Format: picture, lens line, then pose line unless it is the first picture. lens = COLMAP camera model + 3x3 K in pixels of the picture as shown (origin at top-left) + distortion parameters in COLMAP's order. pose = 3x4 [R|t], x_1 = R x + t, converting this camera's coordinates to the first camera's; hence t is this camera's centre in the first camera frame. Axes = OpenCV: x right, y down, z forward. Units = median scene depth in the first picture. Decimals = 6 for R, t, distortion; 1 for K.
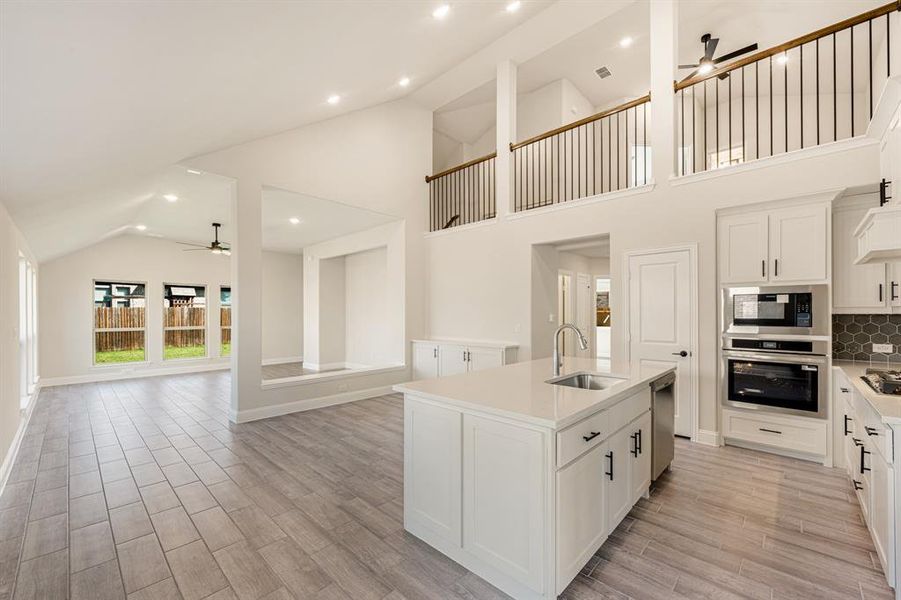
lens RADIAL K [[367.8, 0, 453.4], [0, 367.8, 311.1], [0, 0, 1]] dist [-0.000119, -0.000044]
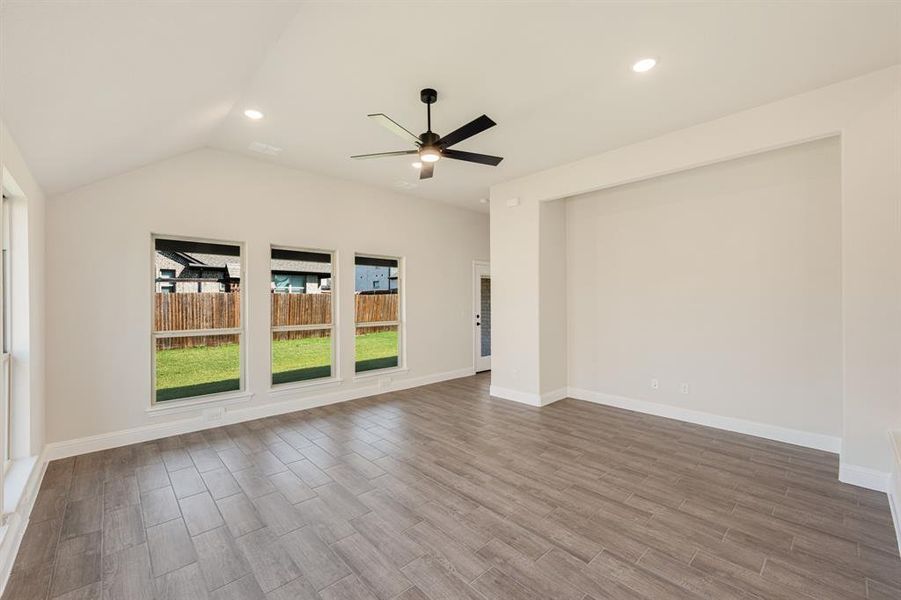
lens RADIAL K [[369.6, 0, 450.5], [0, 369.6, 300.0], [0, 0, 1]] dist [0.000257, 0.000056]
pose [[0.998253, -0.000122, -0.059092, -0.629891], [0.000441, 0.999985, 0.005393, 0.002345], [0.059090, -0.005410, 0.998238, 0.606462]]
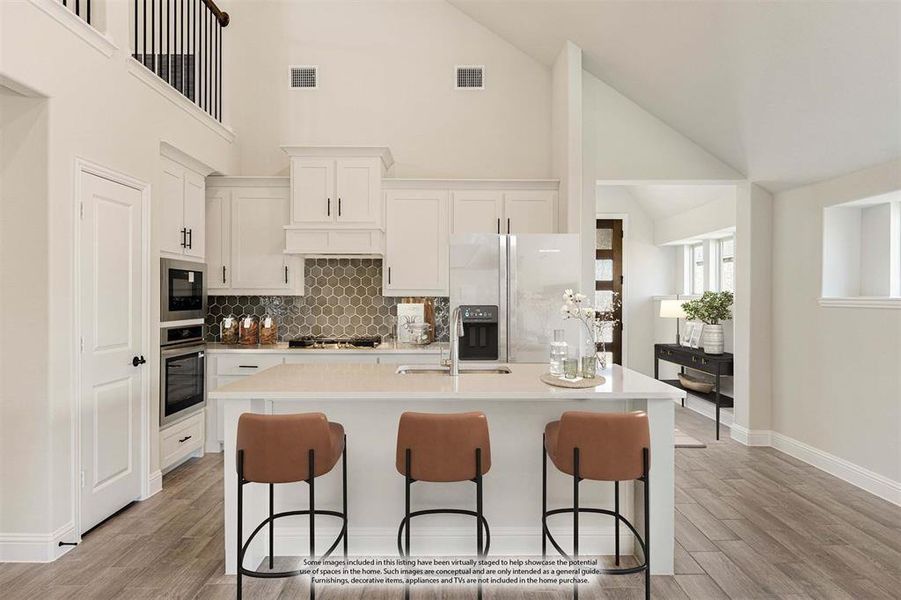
lens RADIAL K [[560.3, 0, 450.5], [0, 560.3, 300.0], [0, 0, 1]] dist [-0.000604, -0.000827]
pose [[-0.687557, -0.005158, 0.726112, -0.241793], [-0.004896, 0.999985, 0.002468, 0.007105], [-0.726114, -0.001858, -0.687572, 0.784856]]
